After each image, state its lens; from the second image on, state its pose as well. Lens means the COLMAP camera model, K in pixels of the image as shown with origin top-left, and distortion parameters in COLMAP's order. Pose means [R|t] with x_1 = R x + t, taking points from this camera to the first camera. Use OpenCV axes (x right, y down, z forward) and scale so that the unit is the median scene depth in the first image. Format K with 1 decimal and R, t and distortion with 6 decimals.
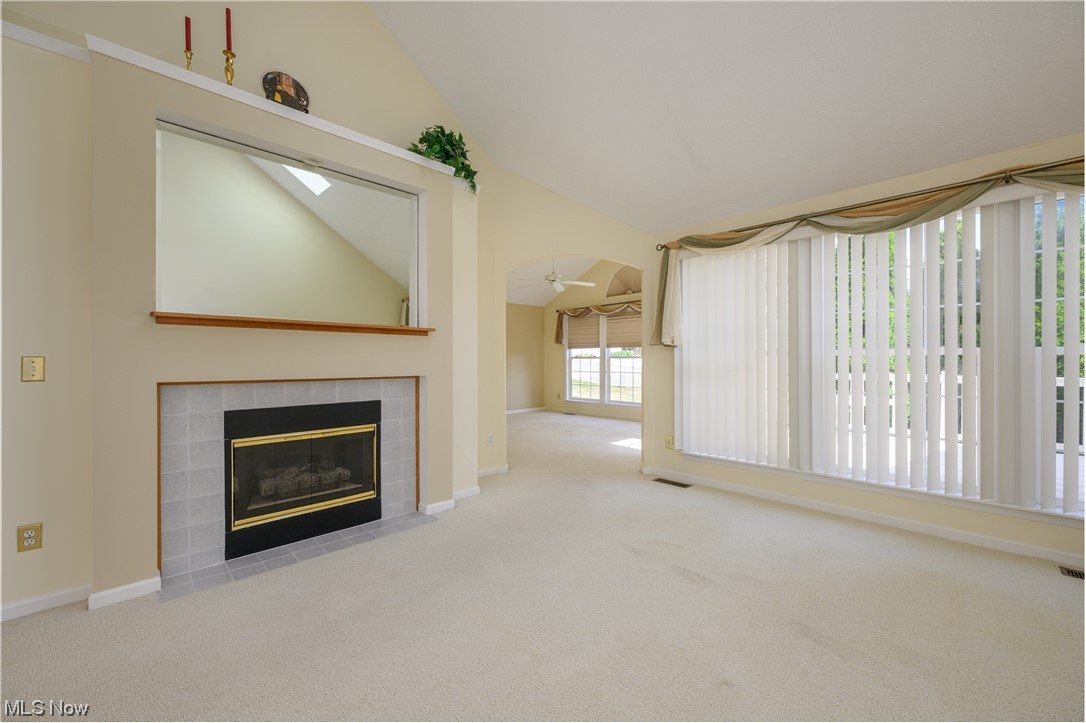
lens RADIAL K [[422.6, 0, 531.3], [0, 422.6, 357.4], [0, 0, 1]] dist [-0.001197, -0.000241]
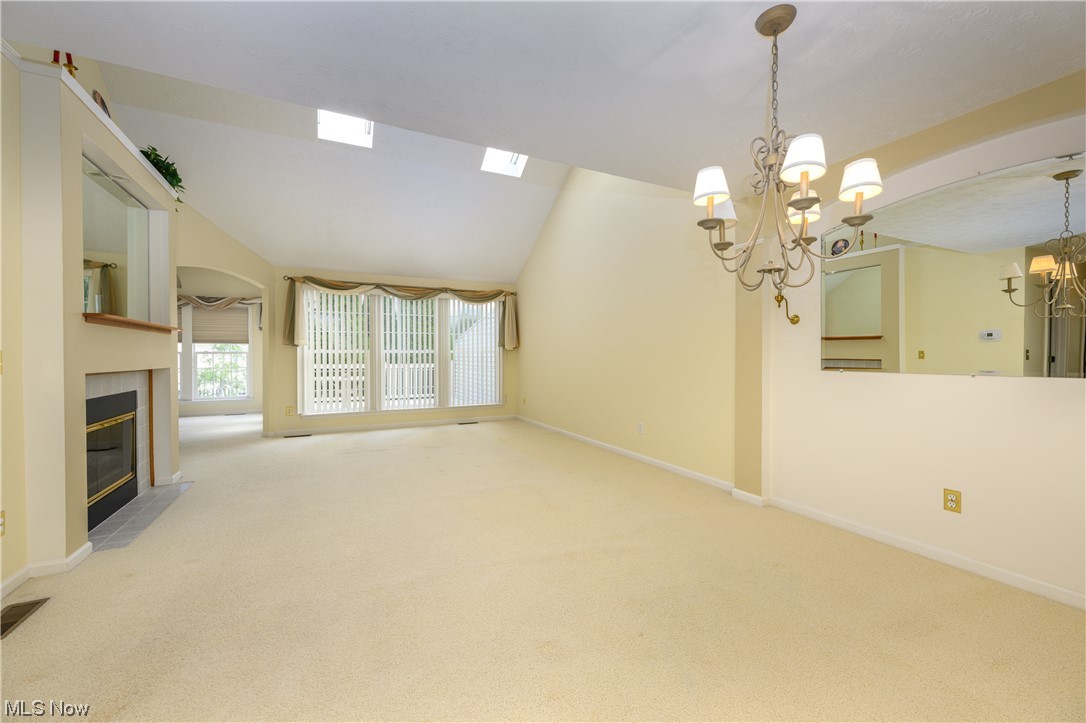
lens RADIAL K [[422.6, 0, 531.8], [0, 422.6, 356.6], [0, 0, 1]] dist [-0.001197, -0.000241]
pose [[0.306948, -0.006231, 0.951706, -0.370477], [-0.000460, 0.999977, 0.006695, 0.000964], [-0.951726, -0.002493, 0.306939, -0.115281]]
